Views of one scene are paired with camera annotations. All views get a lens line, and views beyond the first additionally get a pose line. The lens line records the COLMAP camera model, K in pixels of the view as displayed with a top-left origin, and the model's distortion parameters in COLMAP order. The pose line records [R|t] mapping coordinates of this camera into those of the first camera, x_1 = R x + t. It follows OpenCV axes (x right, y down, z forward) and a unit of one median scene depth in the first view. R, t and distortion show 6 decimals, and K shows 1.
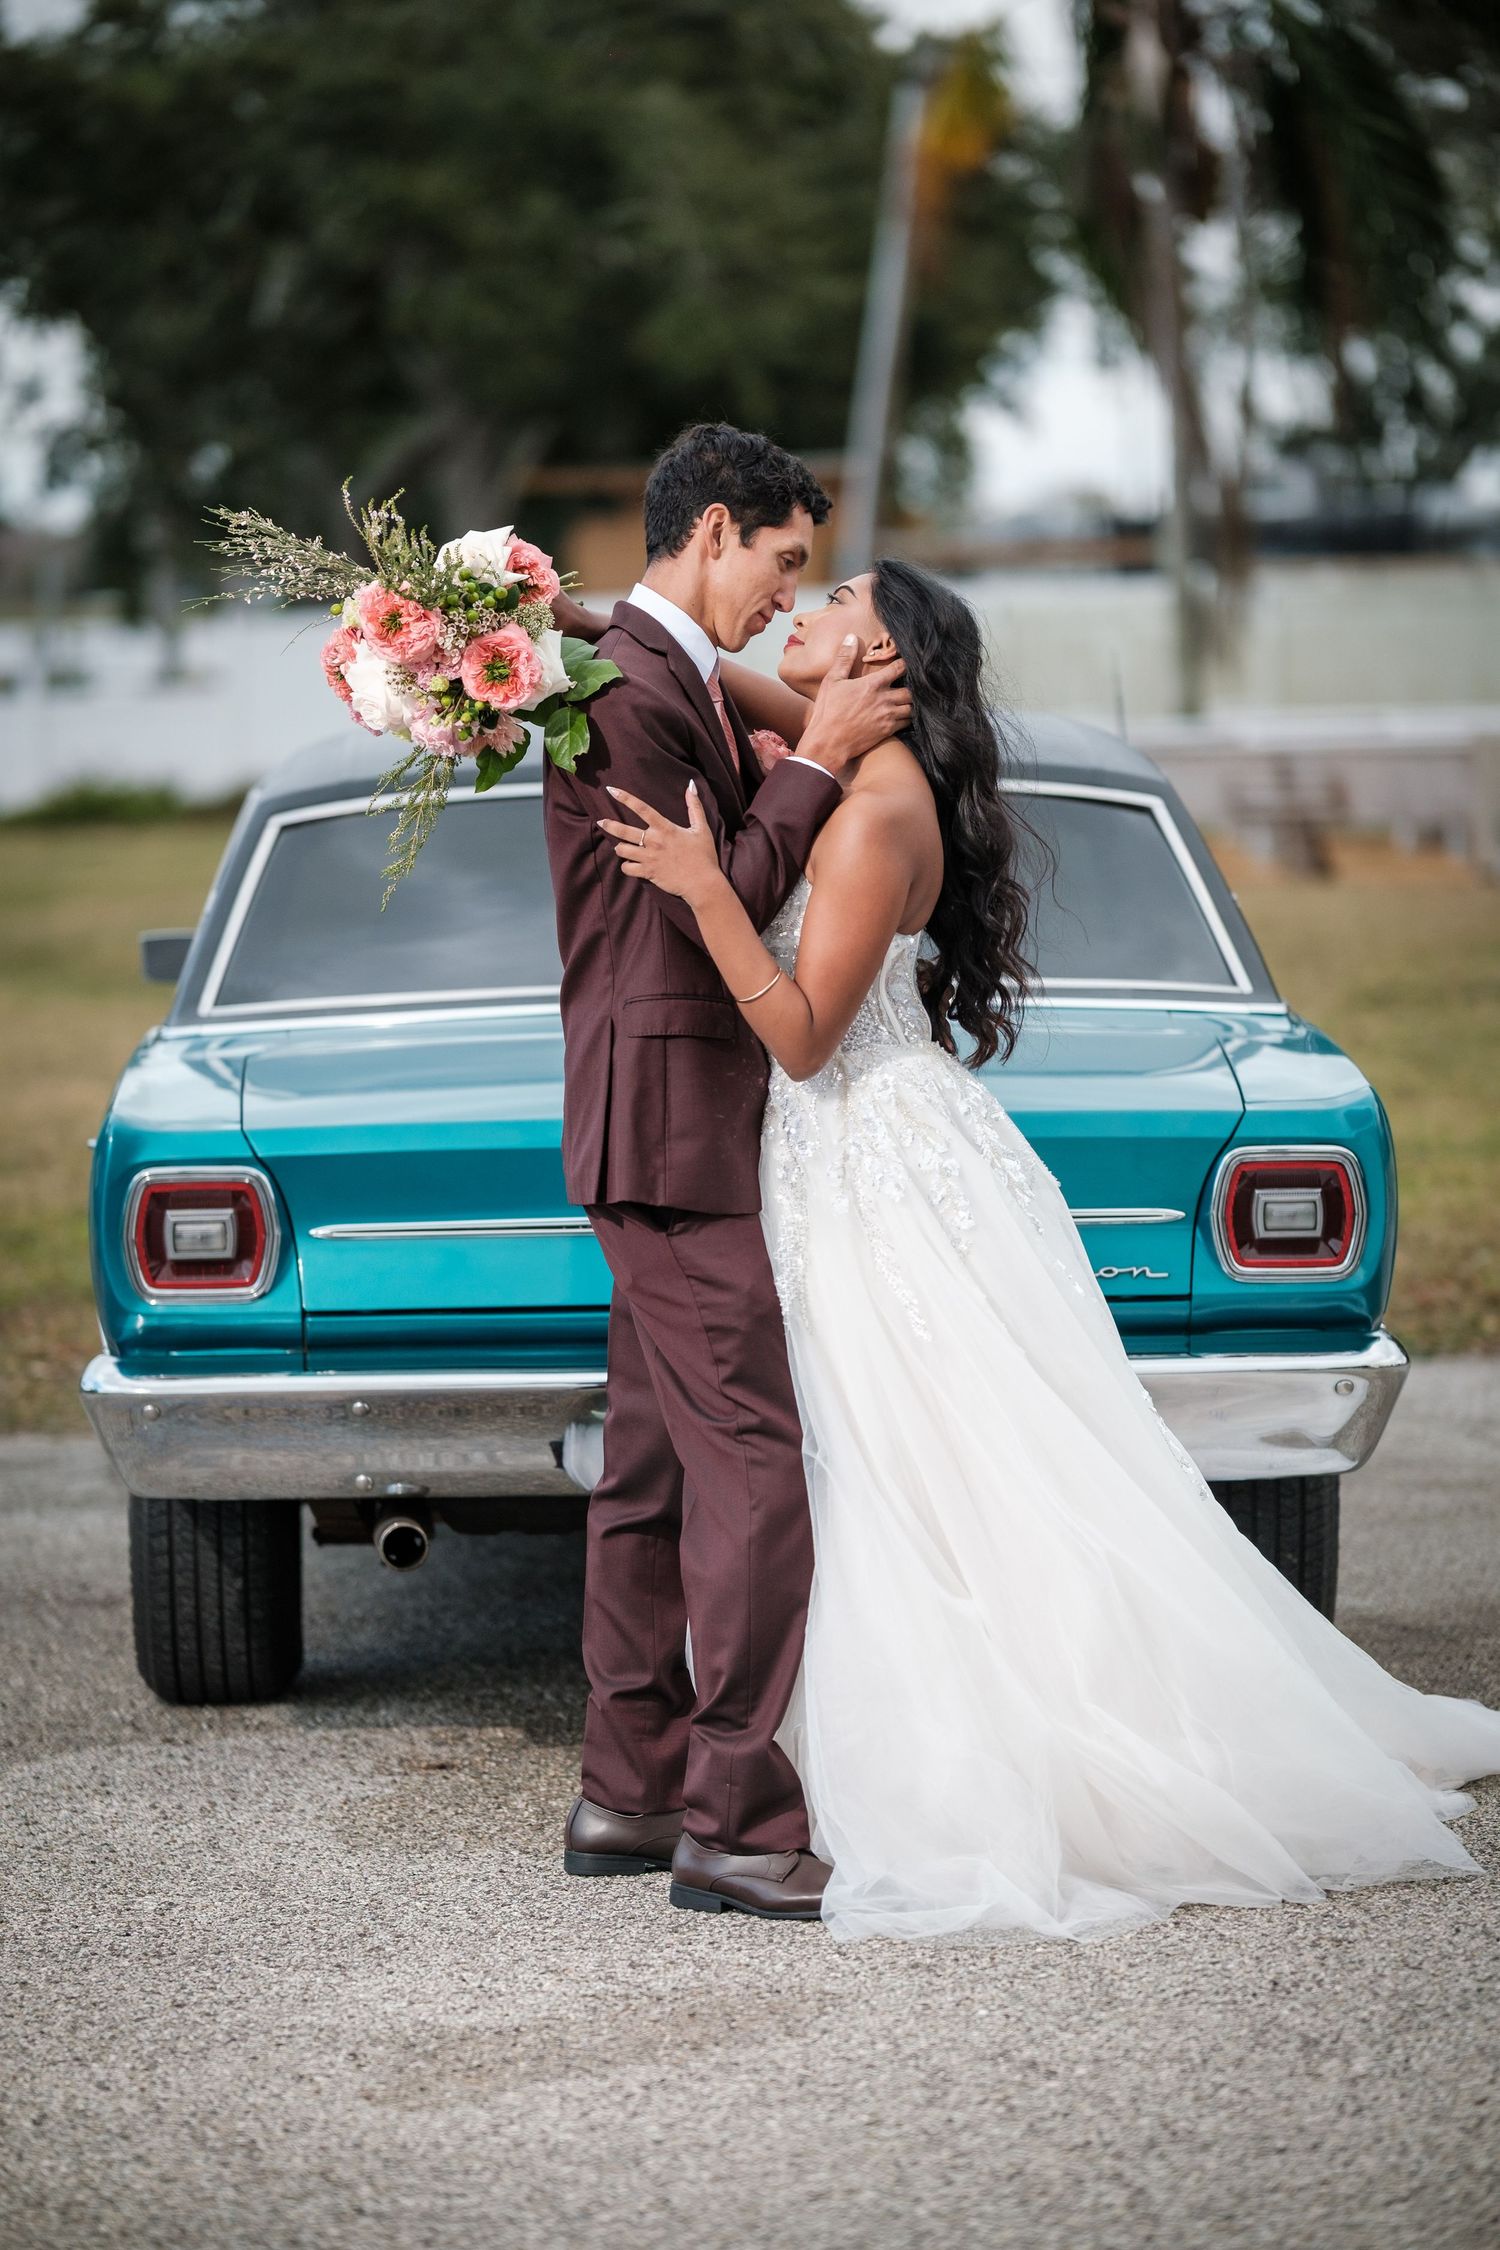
lens RADIAL K [[7460.1, 0, 752.2], [0, 7460.1, 1127.6], [0, 0, 1]] dist [-0.042519, 0.000000]
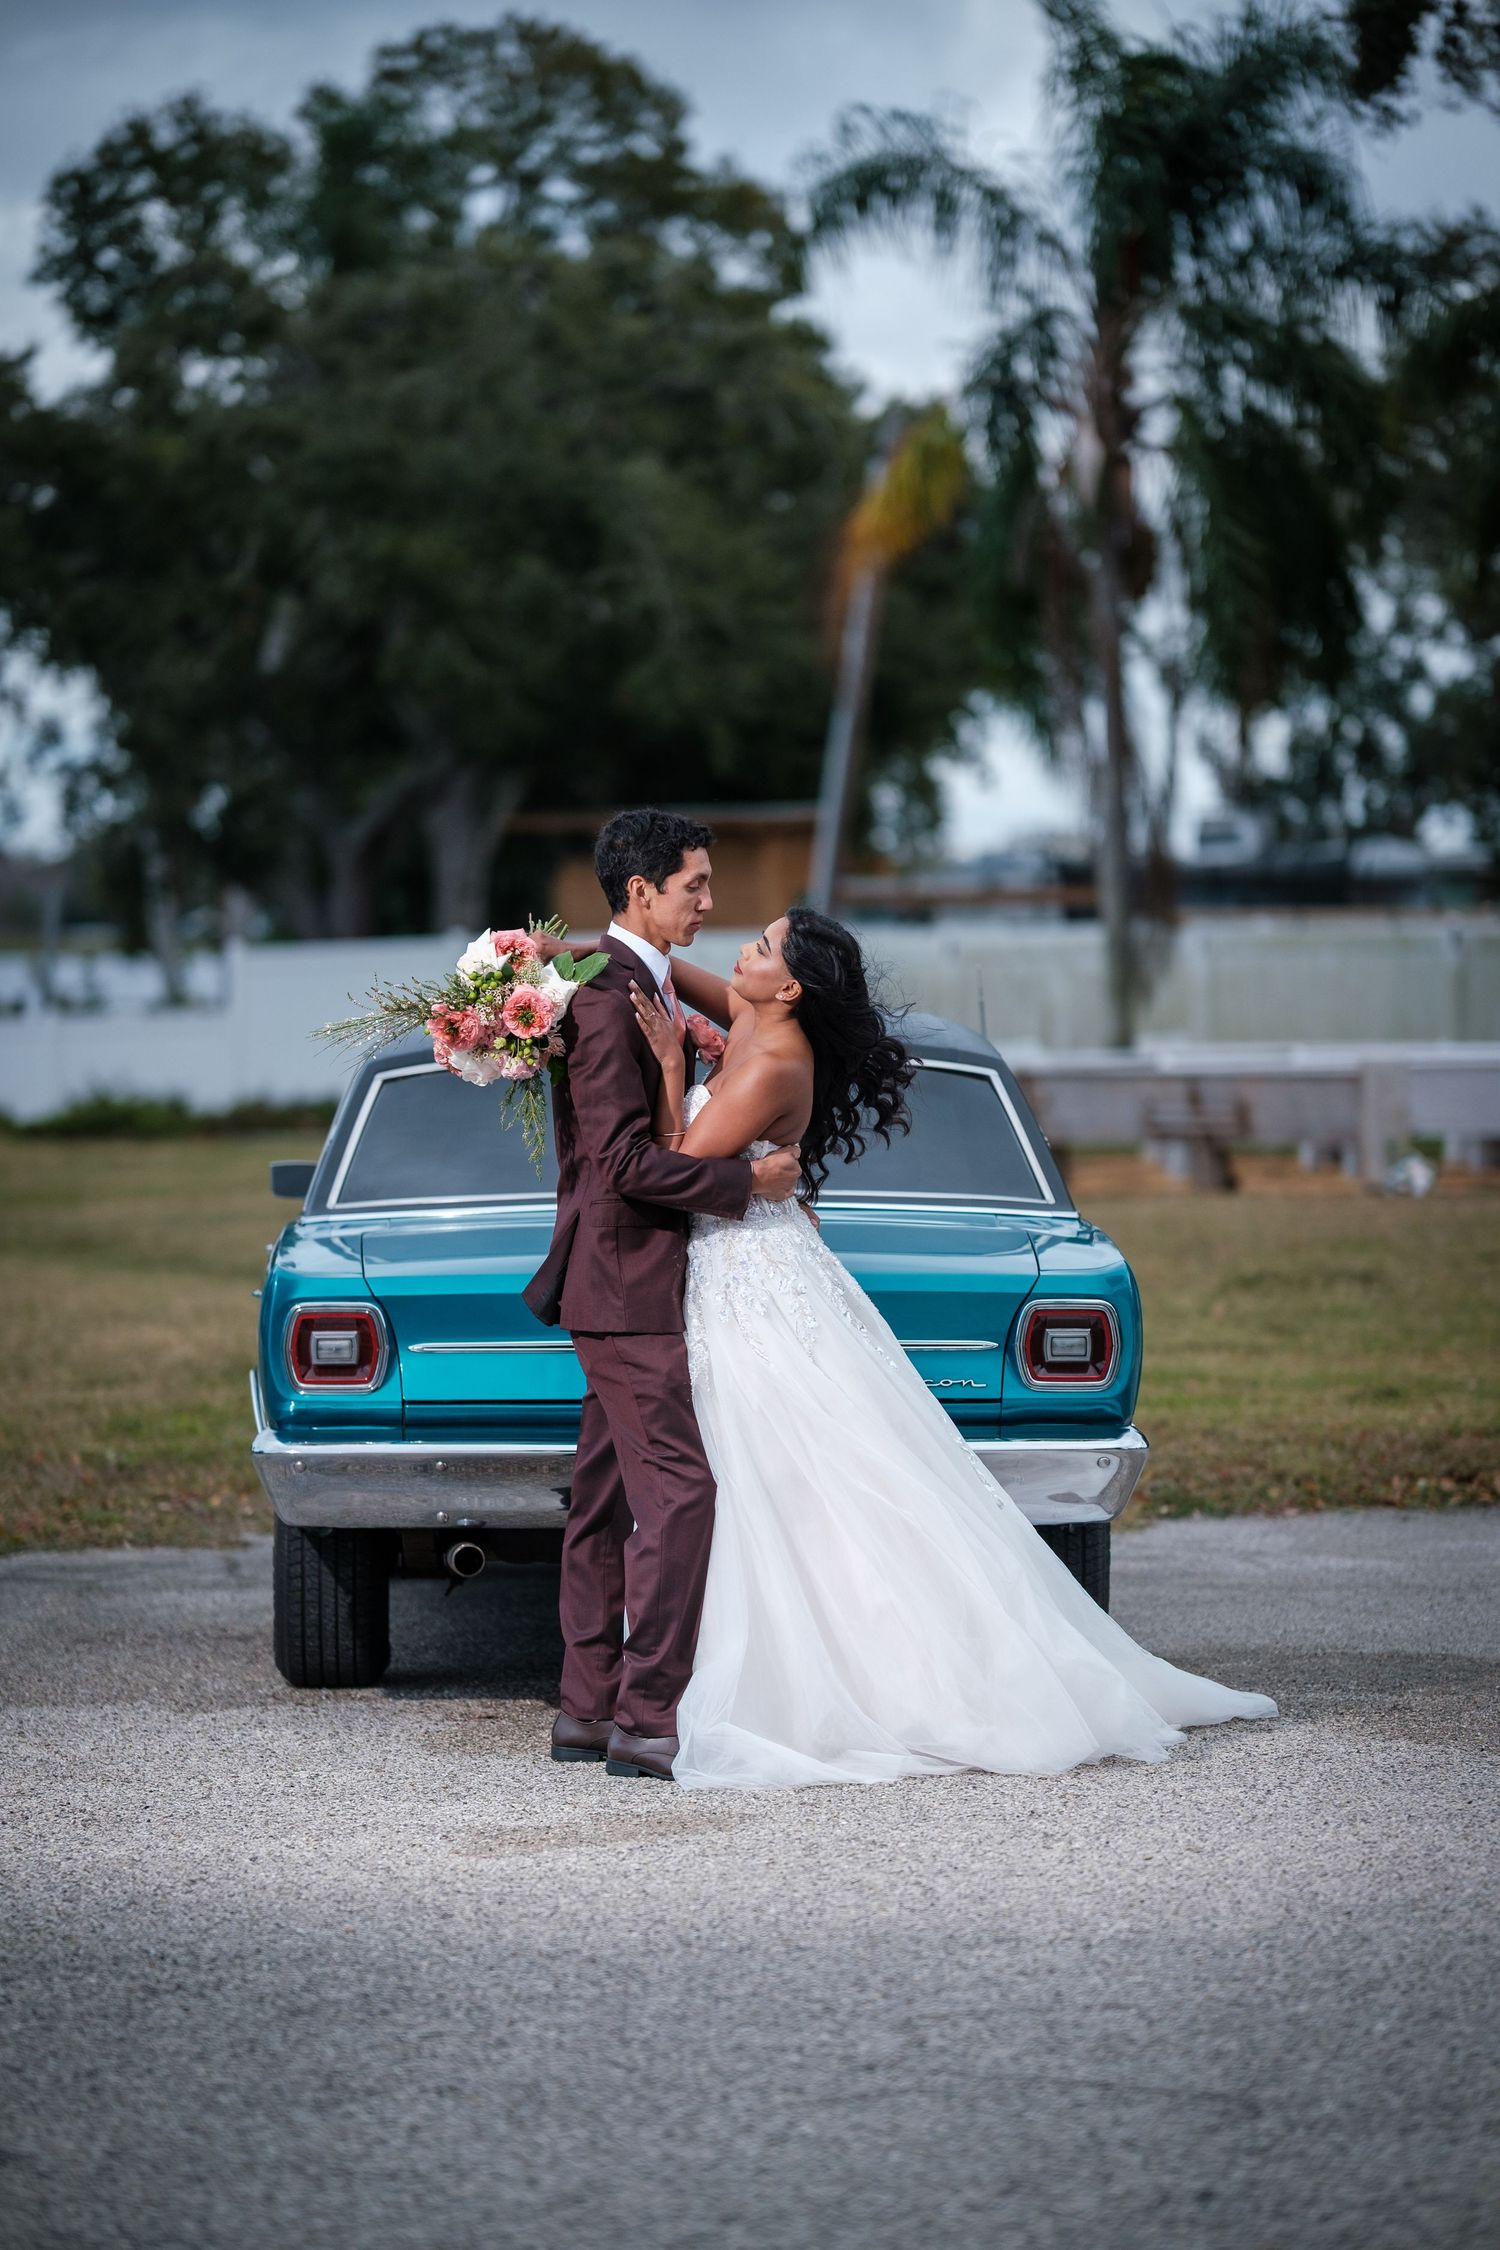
lens RADIAL K [[7460.1, 0, 750.1], [0, 7460.1, 1123.1], [0, 0, 1]] dist [-0.042519, 0.000000]
pose [[0.999894, 0.014088, 0.003607, 0.001828], [-0.013907, 0.998839, -0.046114, 0.024413], [-0.004252, 0.046059, 0.998930, -0.320514]]
